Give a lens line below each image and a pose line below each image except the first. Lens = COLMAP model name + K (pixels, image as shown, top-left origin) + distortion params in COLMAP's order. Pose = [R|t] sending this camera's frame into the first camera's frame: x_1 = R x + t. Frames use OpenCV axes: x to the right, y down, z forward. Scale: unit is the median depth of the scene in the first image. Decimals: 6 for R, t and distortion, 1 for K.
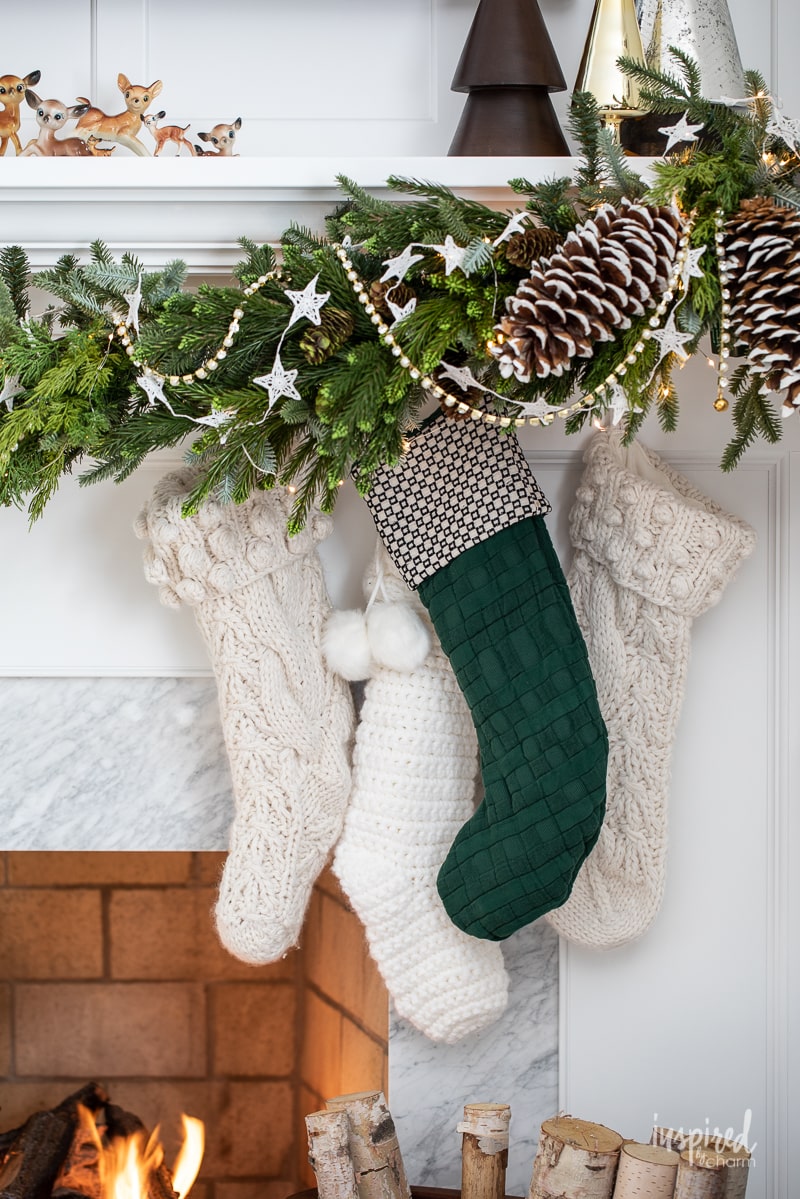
lens RADIAL K [[3621.4, 0, 399.3], [0, 3621.4, 396.7], [0, 0, 1]] dist [-0.023424, 0.707178]
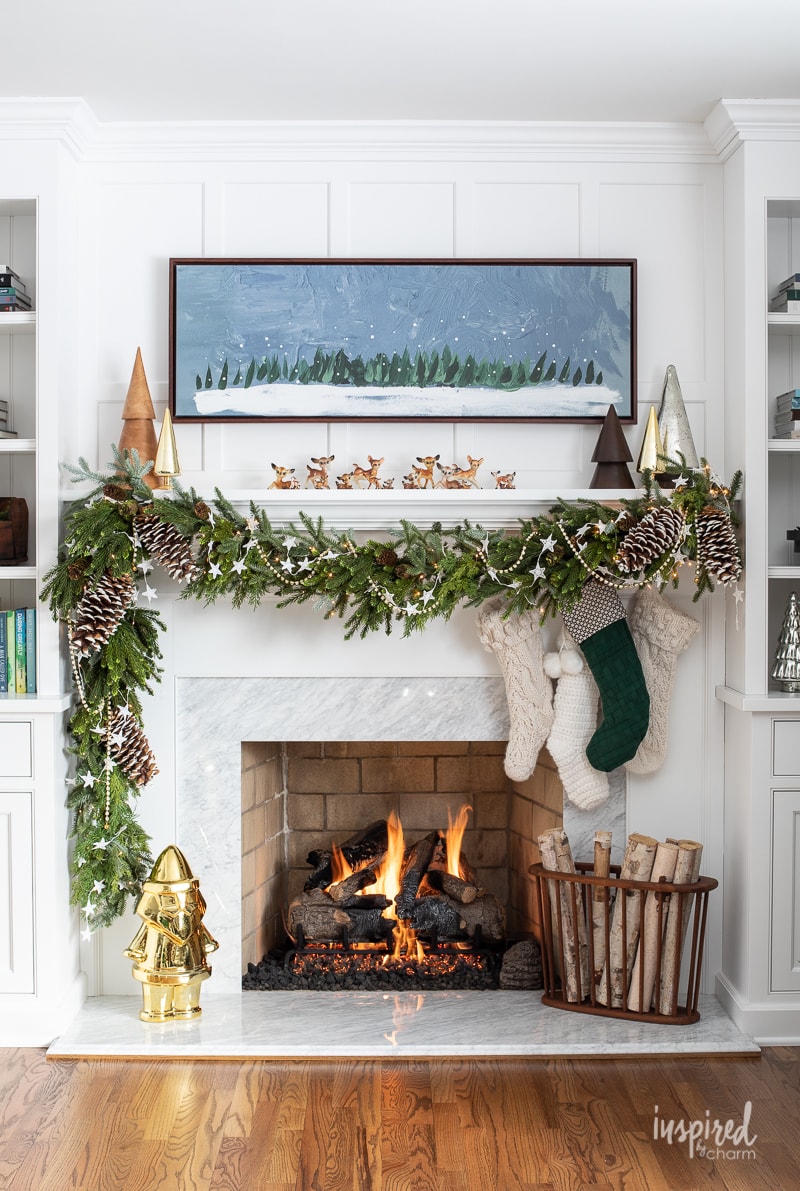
lens RADIAL K [[1921.4, 0, 400.7], [0, 1921.4, 550.7], [0, 0, 1]] dist [-0.114895, 0.156616]
pose [[0.999879, -0.001967, 0.015455, -0.161708], [0.001699, 0.999848, 0.017347, -0.046231], [-0.015487, -0.017319, 0.999730, -0.477470]]
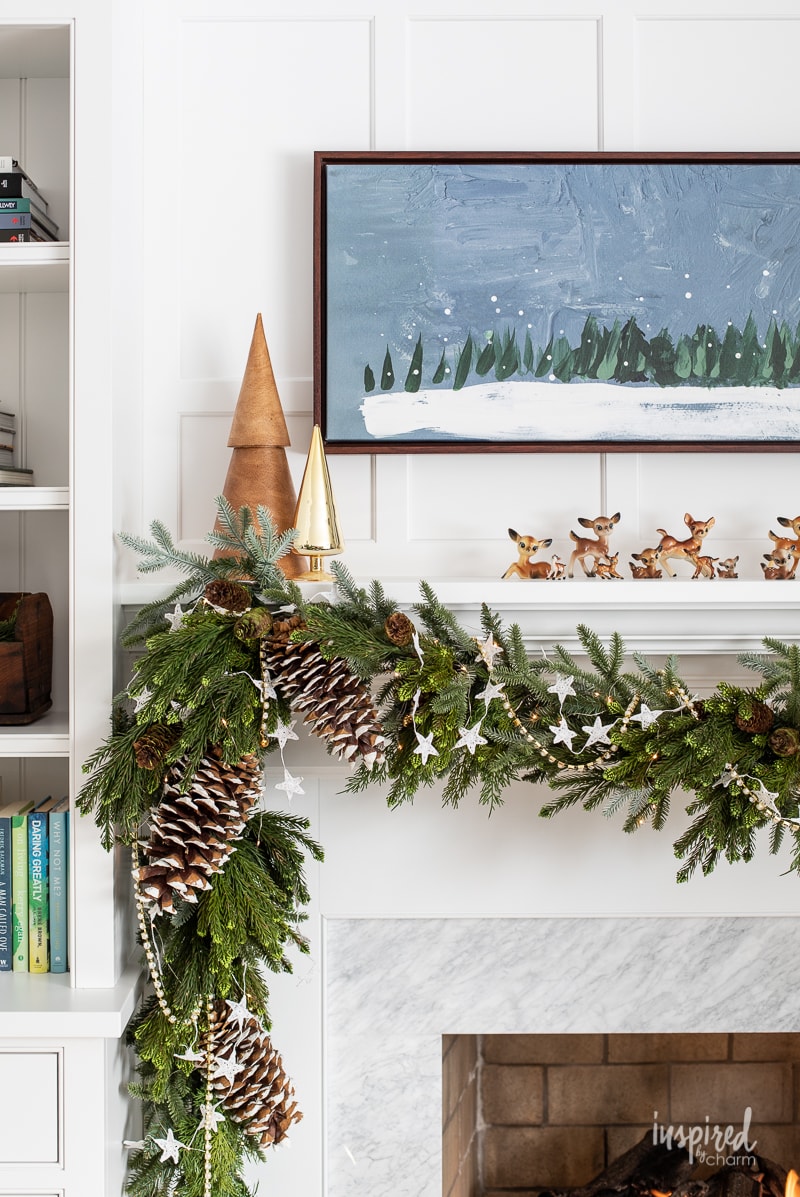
lens RADIAL K [[1757.2, 0, 392.3], [0, 1757.2, 489.0], [0, 0, 1]] dist [-0.032567, 0.038322]
pose [[0.999811, -0.003639, 0.019121, -0.306423], [0.003933, 0.999875, -0.015345, -0.095807], [-0.019063, 0.015417, 0.999699, 0.311034]]
